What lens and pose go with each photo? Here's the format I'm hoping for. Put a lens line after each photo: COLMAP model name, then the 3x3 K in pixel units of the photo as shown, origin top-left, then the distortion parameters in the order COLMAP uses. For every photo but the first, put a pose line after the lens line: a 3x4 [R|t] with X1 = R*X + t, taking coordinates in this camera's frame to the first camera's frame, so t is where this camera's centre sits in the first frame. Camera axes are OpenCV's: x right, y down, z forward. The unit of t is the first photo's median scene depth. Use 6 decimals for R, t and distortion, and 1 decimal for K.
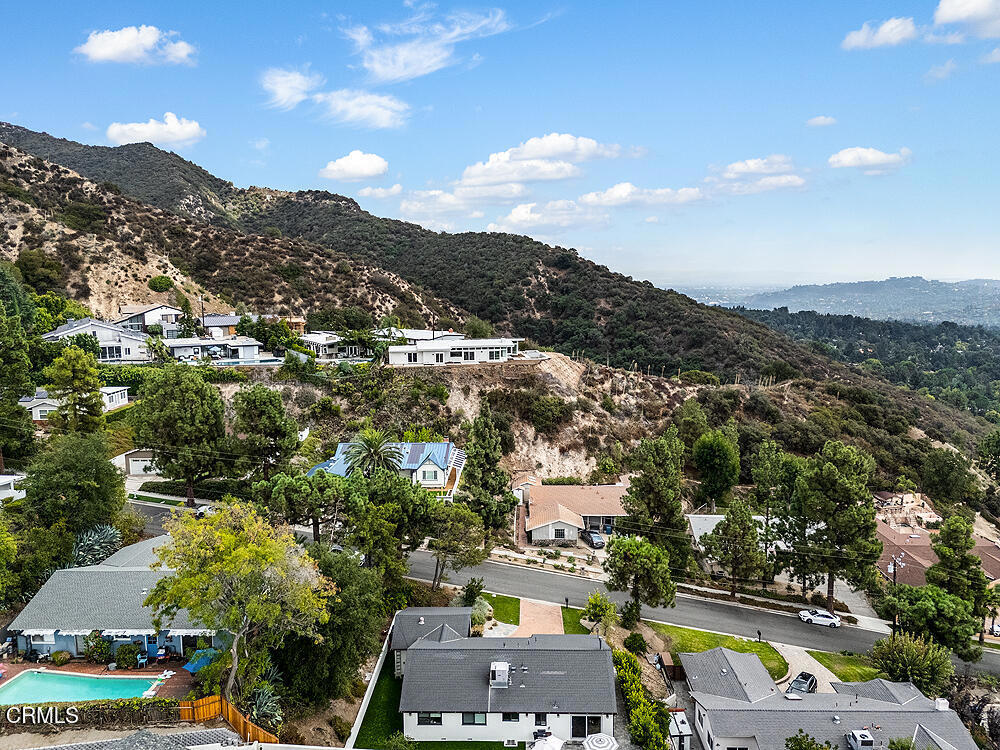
lens RADIAL K [[746.2, 0, 500.0], [0, 746.2, 375.0], [0, 0, 1]] dist [0.070362, -0.072492]
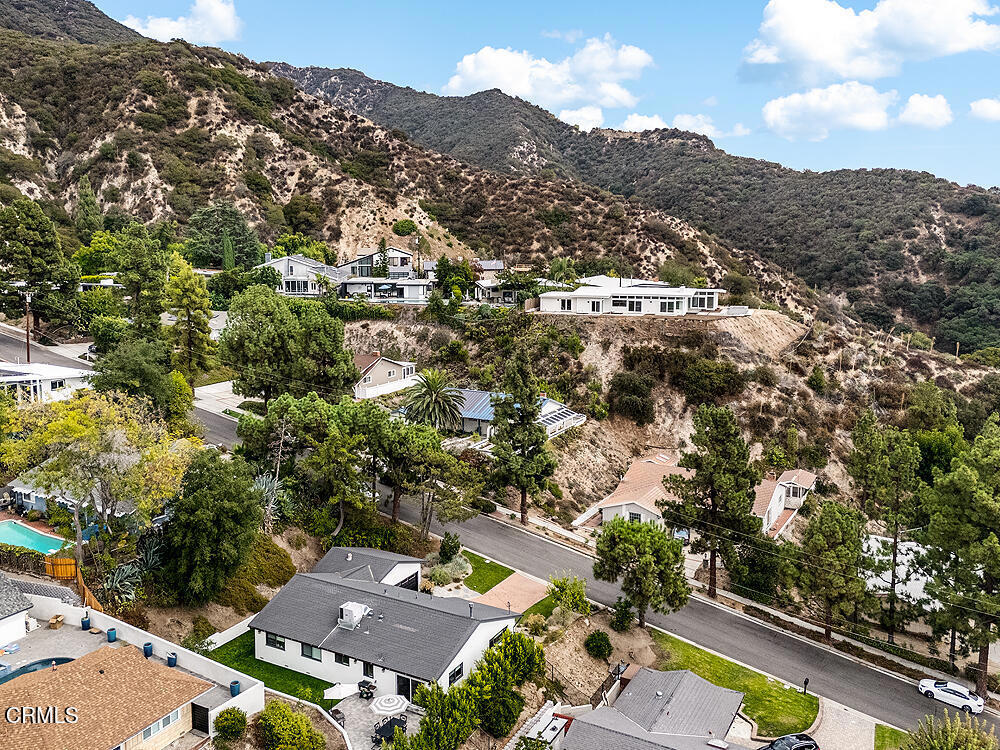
lens RADIAL K [[876.5, 0, 446.7], [0, 876.5, 346.6], [0, 0, 1]] dist [0.102987, -0.142773]
pose [[0.867252, 0.070529, -0.492848, 0.177473], [-0.072326, 0.997261, 0.015443, 0.012861], [0.492588, 0.022253, 0.869978, 0.031378]]
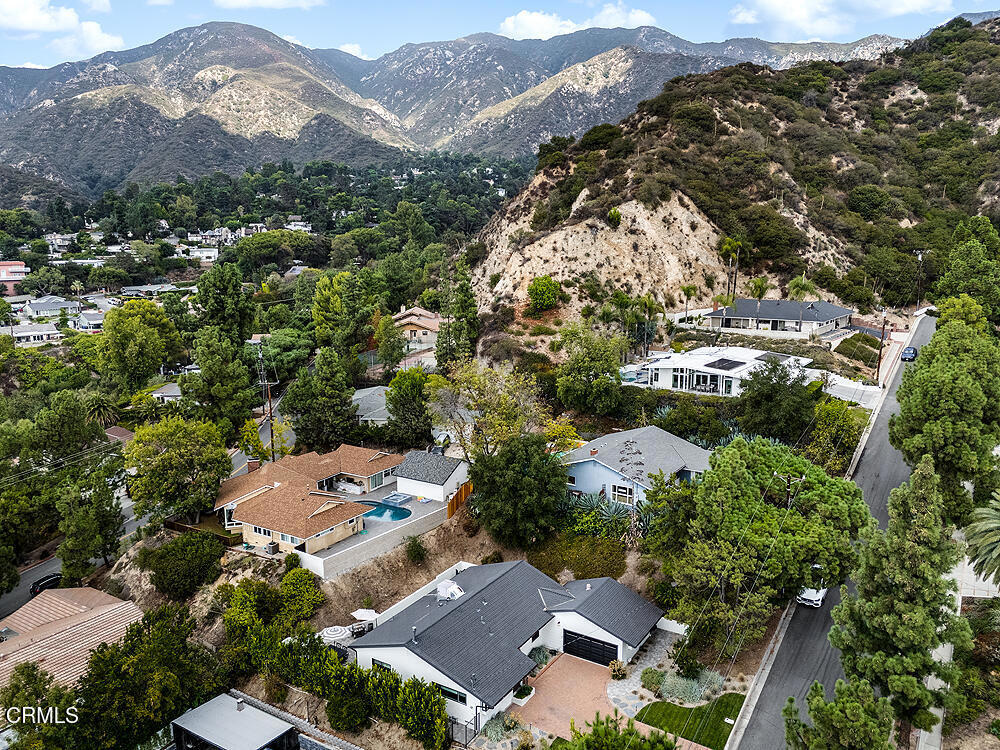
lens RADIAL K [[746.2, 0, 500.0], [0, 746.2, 375.0], [0, 0, 1]] dist [0.070362, -0.072492]
pose [[-0.512558, 0.163328, -0.842976, 0.232852], [-0.114541, 0.959963, 0.255639, -0.049728], [0.850979, 0.227586, -0.473329, 0.418519]]
